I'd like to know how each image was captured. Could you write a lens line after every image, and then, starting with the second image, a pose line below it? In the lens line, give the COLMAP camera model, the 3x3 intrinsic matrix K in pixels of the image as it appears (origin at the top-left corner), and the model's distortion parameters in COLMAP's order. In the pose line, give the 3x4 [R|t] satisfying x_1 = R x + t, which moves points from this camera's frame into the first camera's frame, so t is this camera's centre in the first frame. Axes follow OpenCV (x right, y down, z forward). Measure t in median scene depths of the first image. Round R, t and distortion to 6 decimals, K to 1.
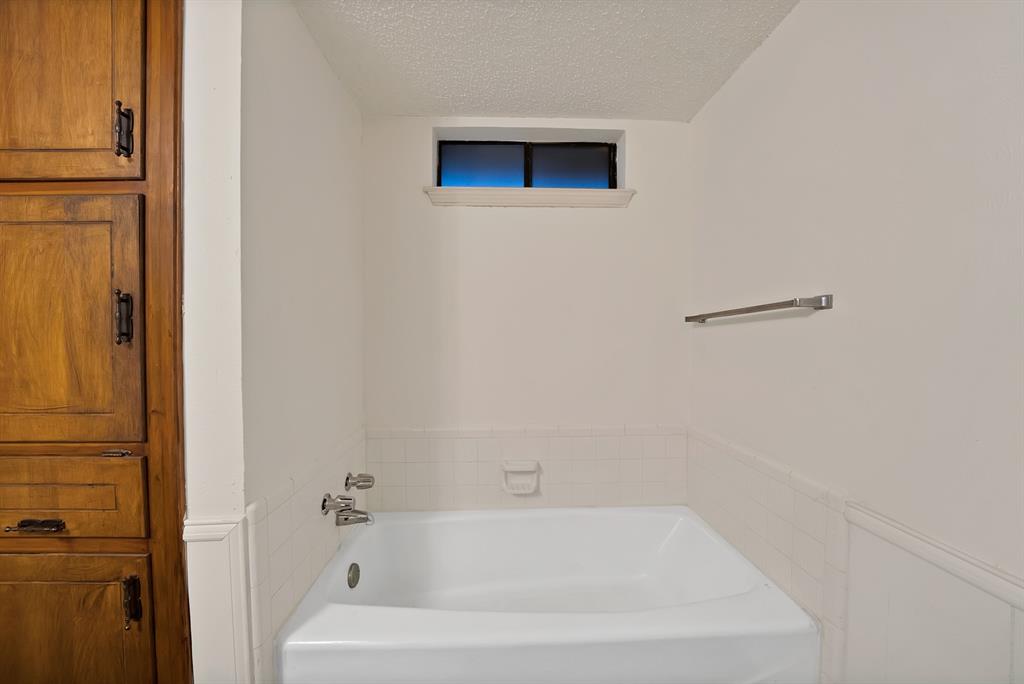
lens RADIAL K [[361.6, 0, 511.5], [0, 361.6, 338.2], [0, 0, 1]] dist [-0.013609, -0.000171]
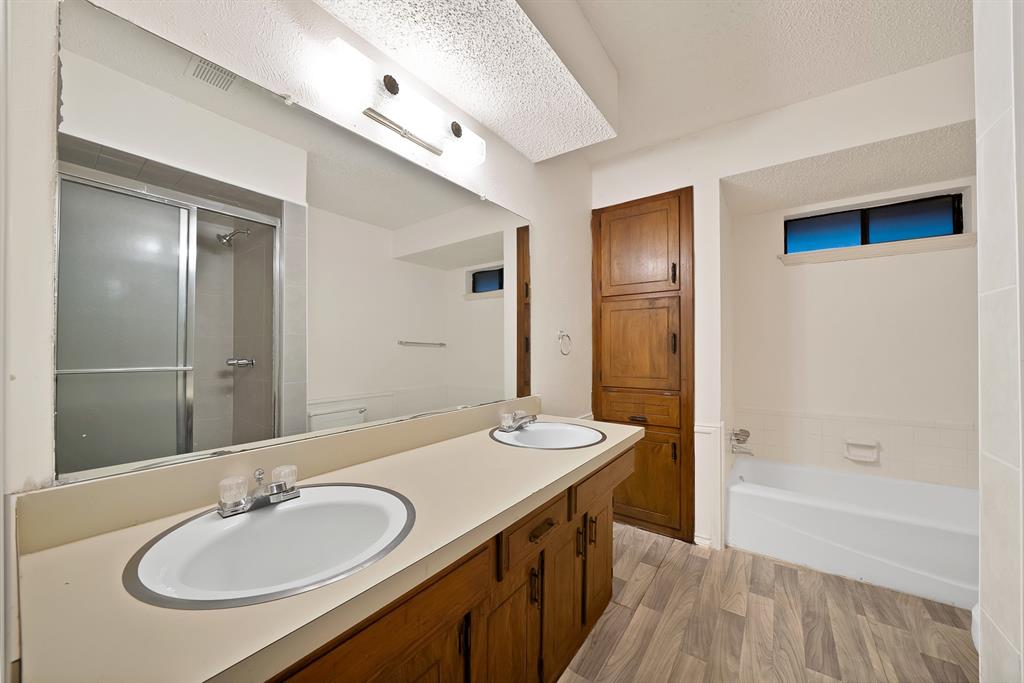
lens RADIAL K [[361.6, 0, 509.6], [0, 361.6, 347.6], [0, 0, 1]] dist [-0.013609, -0.000171]
pose [[0.792063, -0.001098, -0.610439, -0.411386], [-0.010632, 0.999822, -0.015594, 0.030410], [0.610347, 0.018842, 0.791910, -1.848958]]
